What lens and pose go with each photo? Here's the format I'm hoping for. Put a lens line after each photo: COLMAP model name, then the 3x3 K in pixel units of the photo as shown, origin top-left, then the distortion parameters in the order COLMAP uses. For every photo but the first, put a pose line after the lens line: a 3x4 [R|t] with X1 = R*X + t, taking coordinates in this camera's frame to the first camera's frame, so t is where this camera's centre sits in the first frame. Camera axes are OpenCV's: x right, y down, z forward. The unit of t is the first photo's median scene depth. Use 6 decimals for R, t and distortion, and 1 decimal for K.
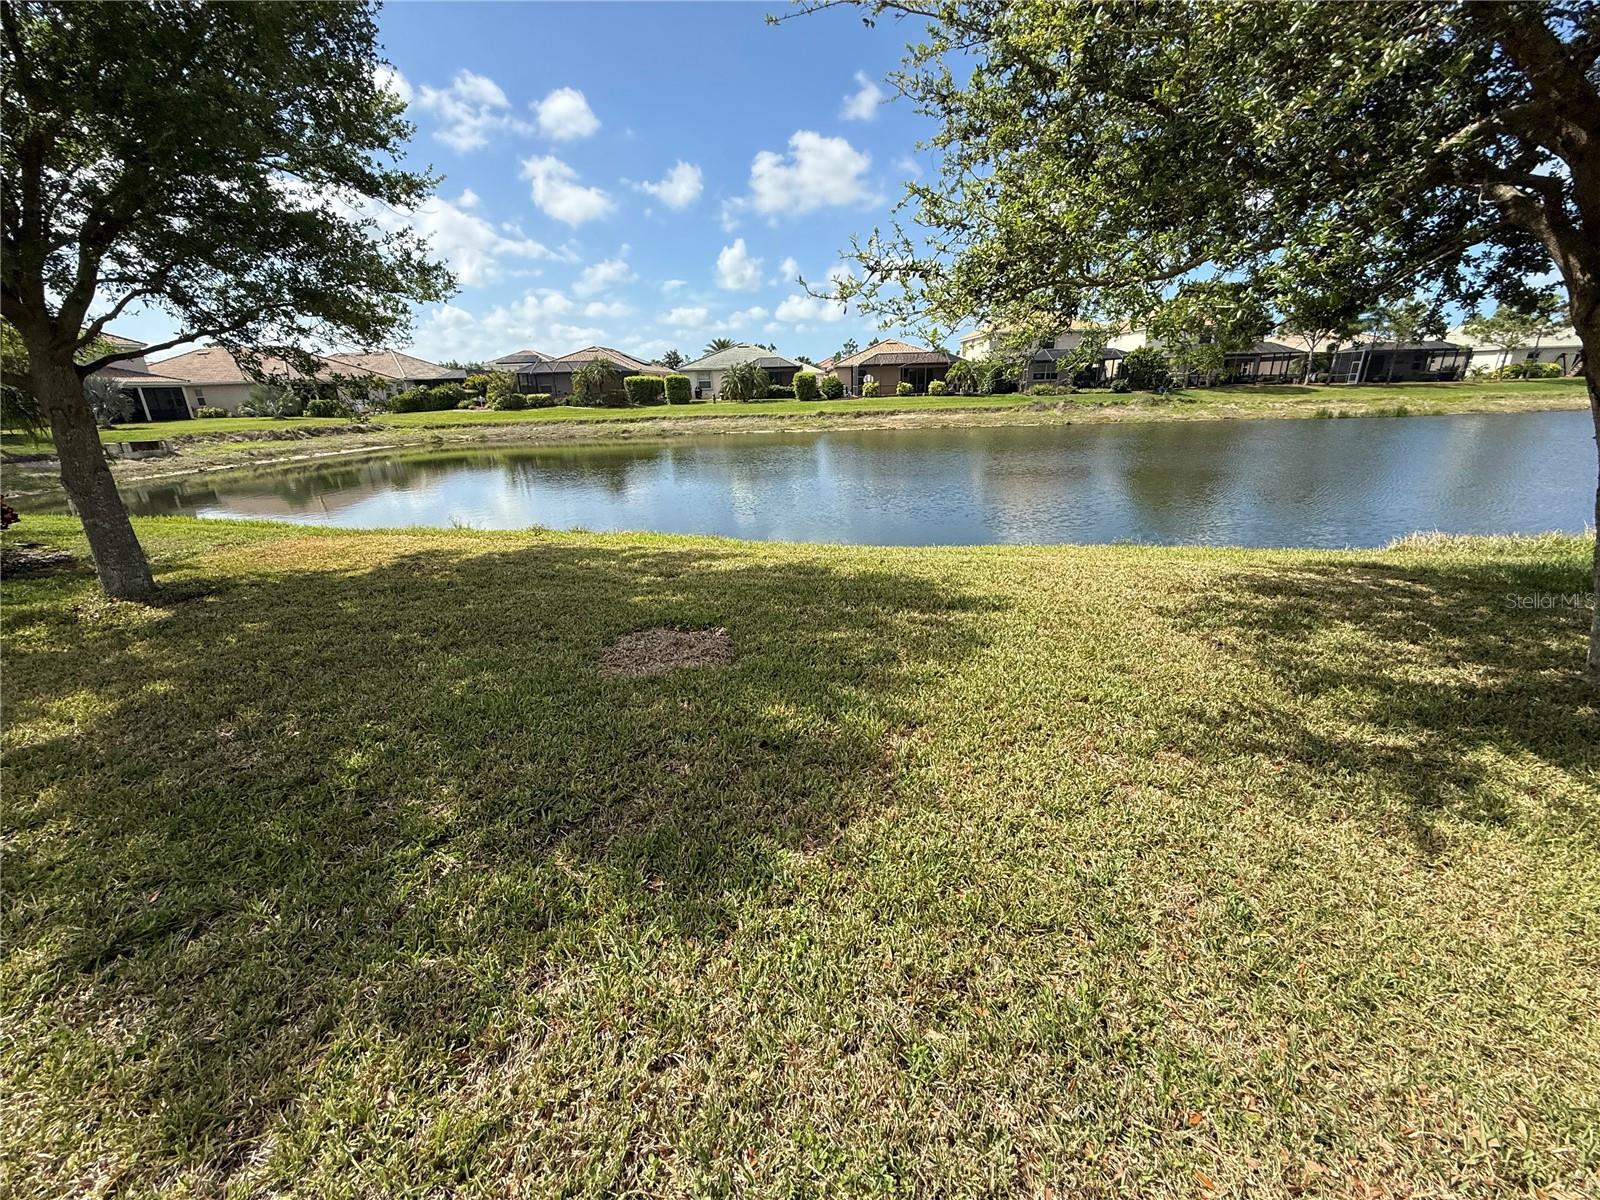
lens RADIAL K [[639.0, 0, 795.3], [0, 639.0, 602.4], [0, 0, 1]] dist [0.001612, 0.000458]
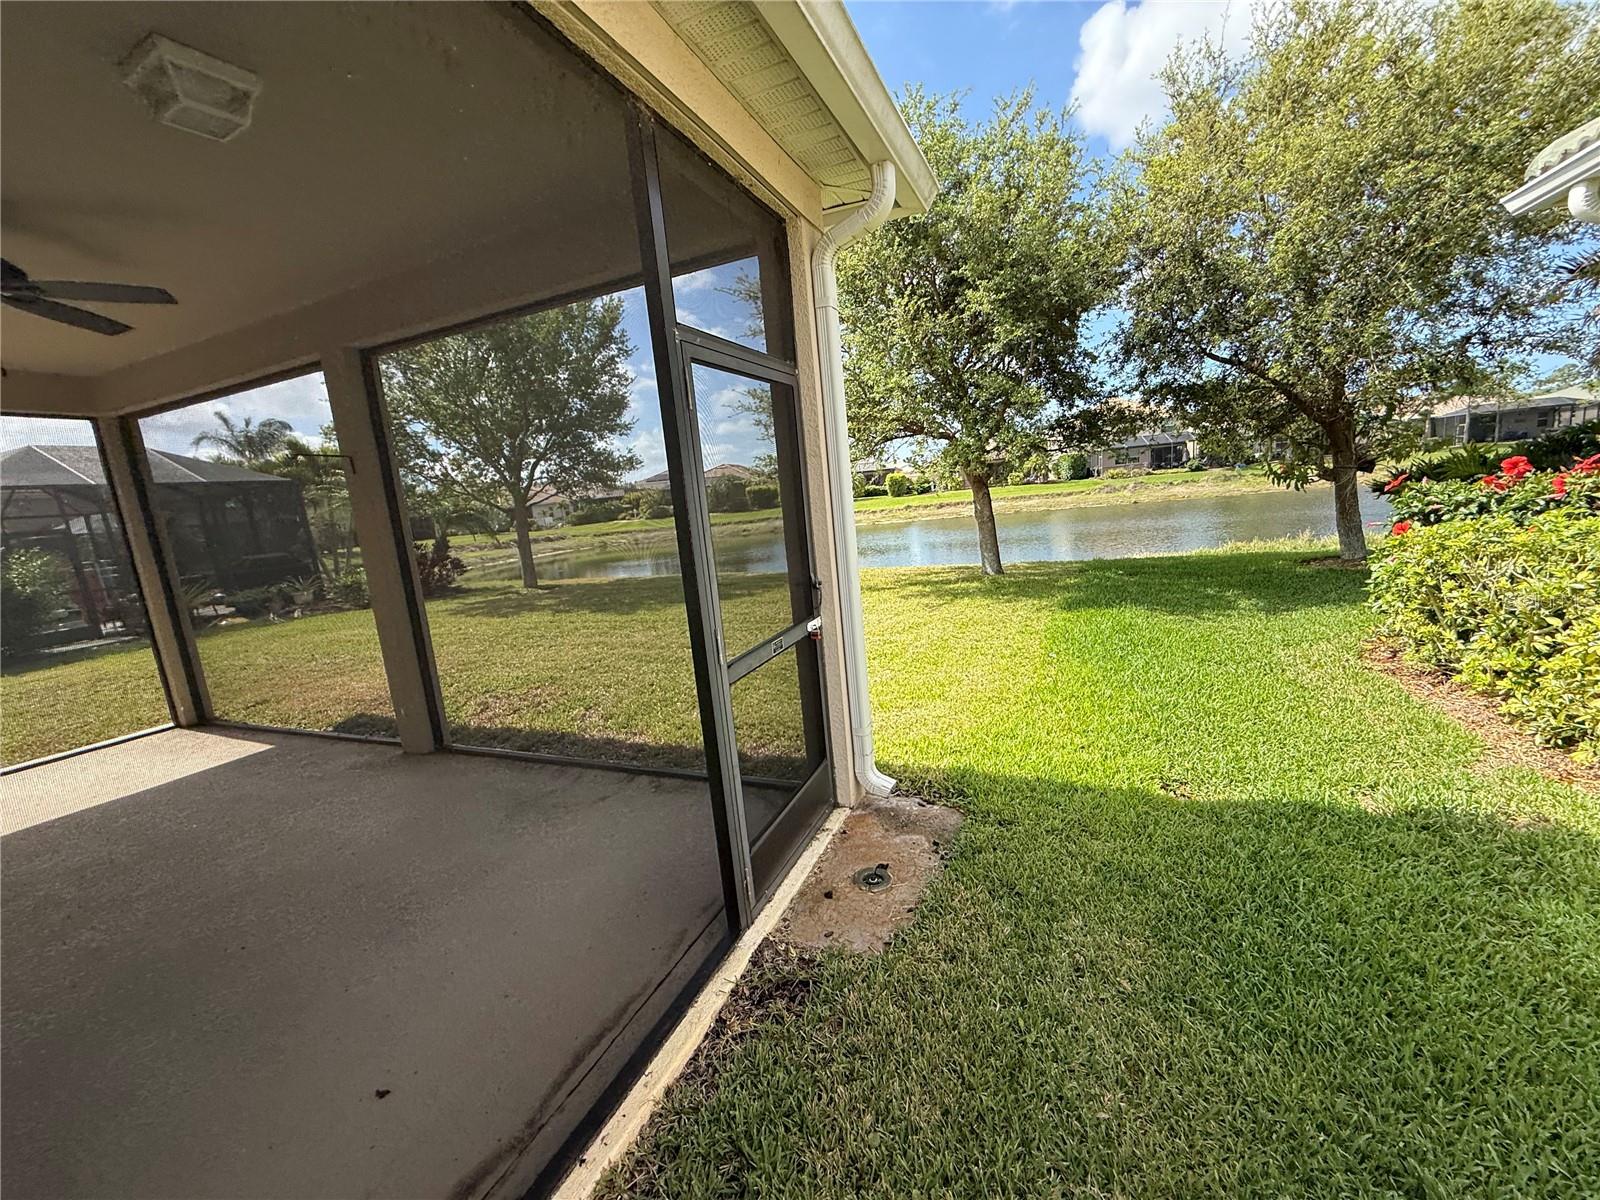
lens RADIAL K [[639.0, 0, 795.3], [0, 639.0, 602.4], [0, 0, 1]] dist [0.001612, 0.000458]
pose [[0.980481, -0.029256, -0.194426, 0.059476], [0.000607, 0.989313, -0.145804, 0.045102], [0.196614, 0.142840, 0.970021, -0.140882]]
